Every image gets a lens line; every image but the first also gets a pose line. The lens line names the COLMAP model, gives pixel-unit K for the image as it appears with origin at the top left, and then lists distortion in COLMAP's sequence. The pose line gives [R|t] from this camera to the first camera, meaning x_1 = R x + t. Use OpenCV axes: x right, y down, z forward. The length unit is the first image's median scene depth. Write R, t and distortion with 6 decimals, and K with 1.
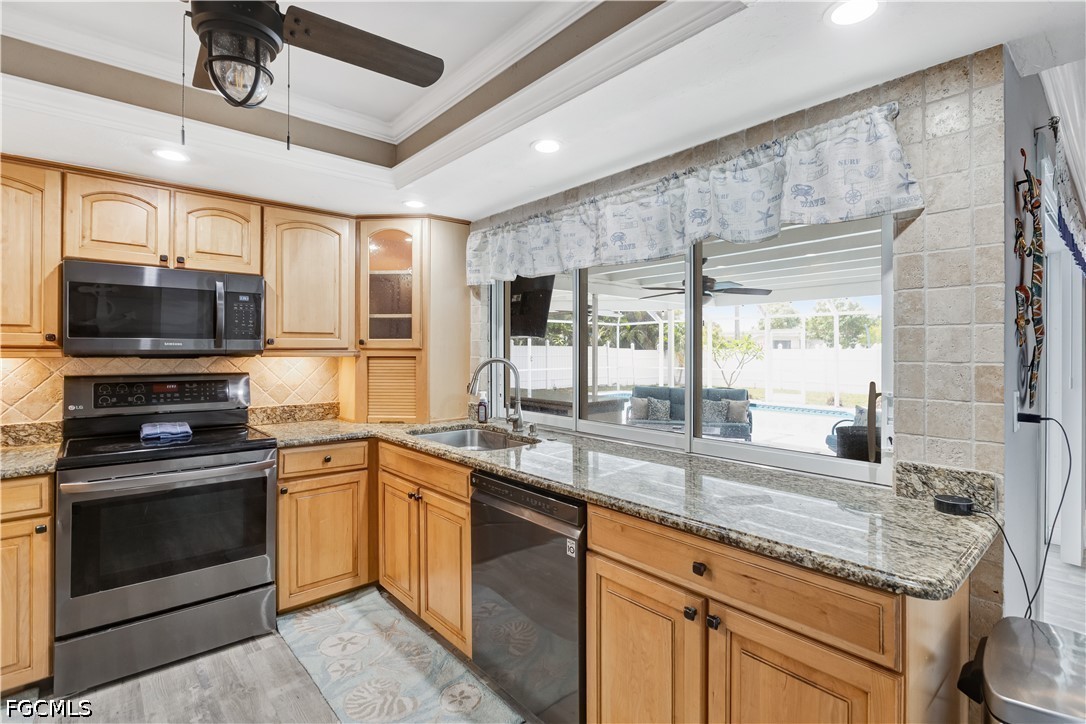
lens RADIAL K [[520.2, 0, 542.1], [0, 520.2, 353.0], [0, 0, 1]] dist [-0.000255, -0.000116]
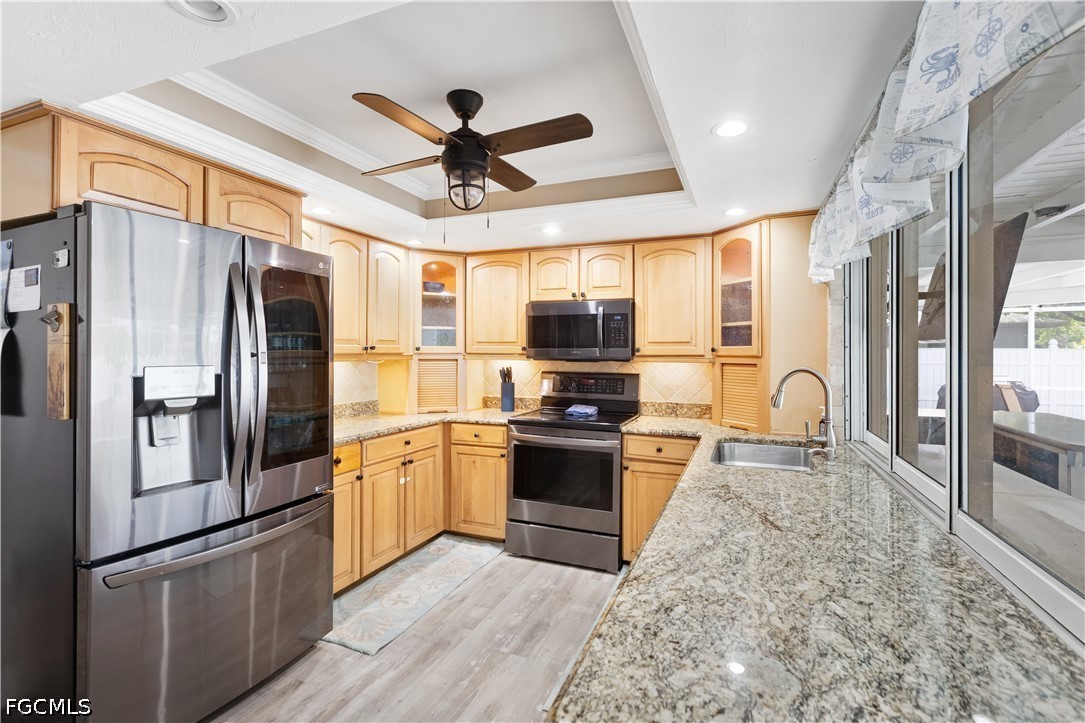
lens RADIAL K [[494.7, 0, 541.6], [0, 494.7, 356.0], [0, 0, 1]] dist [0.000475, 0.000576]
pose [[0.449061, 0.006019, -0.893481, 0.469595], [-0.006947, 0.999971, 0.003244, -0.009838], [0.893474, 0.004750, 0.449089, 0.256724]]
